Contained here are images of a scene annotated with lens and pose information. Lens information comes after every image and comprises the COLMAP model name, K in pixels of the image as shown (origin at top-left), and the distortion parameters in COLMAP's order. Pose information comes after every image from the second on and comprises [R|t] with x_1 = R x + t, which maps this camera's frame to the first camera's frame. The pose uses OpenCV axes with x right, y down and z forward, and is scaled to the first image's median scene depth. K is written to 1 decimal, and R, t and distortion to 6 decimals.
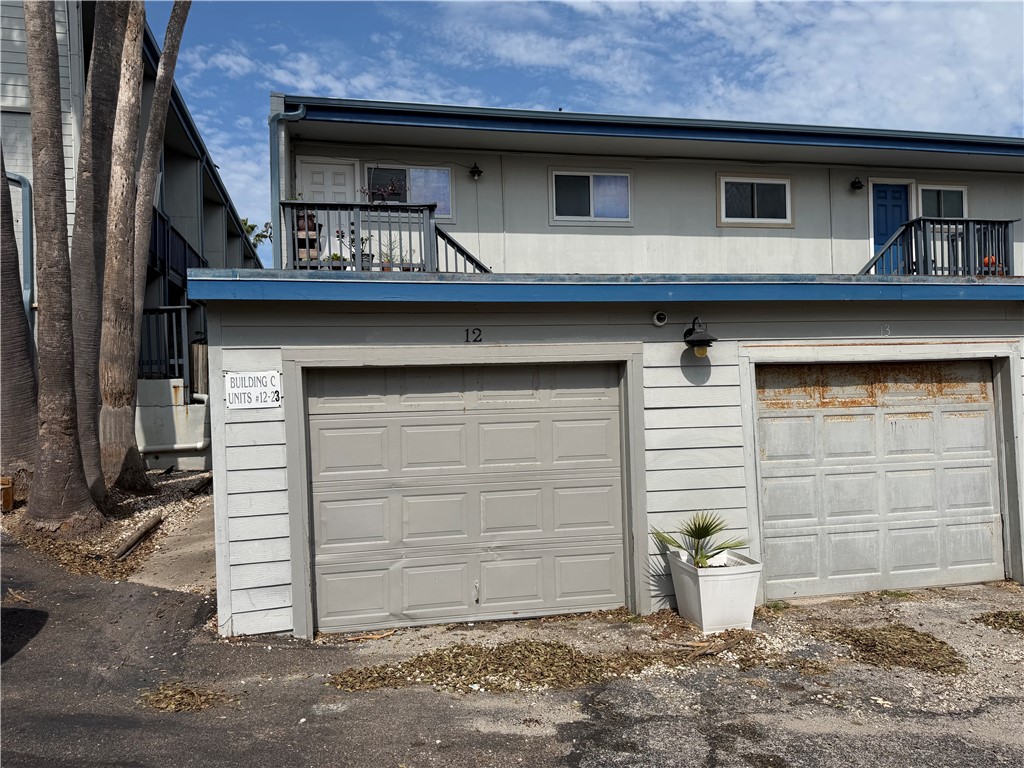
lens RADIAL K [[712.2, 0, 512.0], [0, 712.2, 384.0], [0, 0, 1]] dist [0.114763, -0.188277]
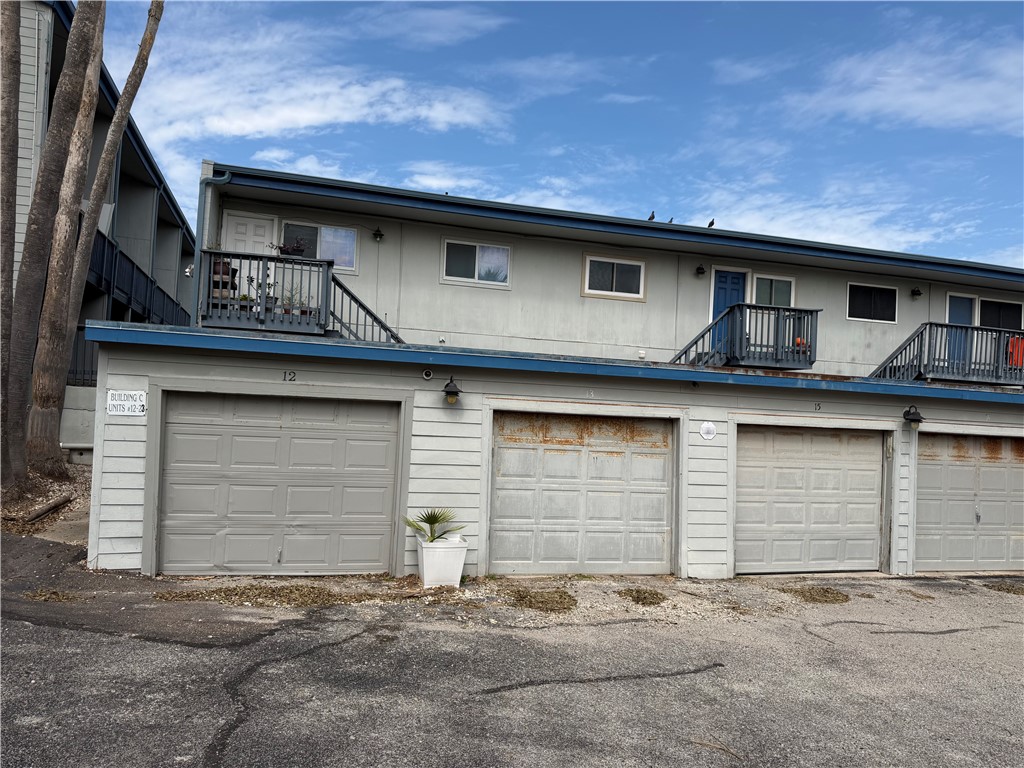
lens RADIAL K [[704.5, 0, 519.0], [0, 704.5, 389.6], [0, 0, 1]] dist [0.056933, -0.086994]
pose [[0.995115, 0.074813, 0.064410, 0.282062], [-0.072427, 0.996626, -0.038616, -0.017149], [-0.067082, 0.033763, 0.997176, -0.412079]]
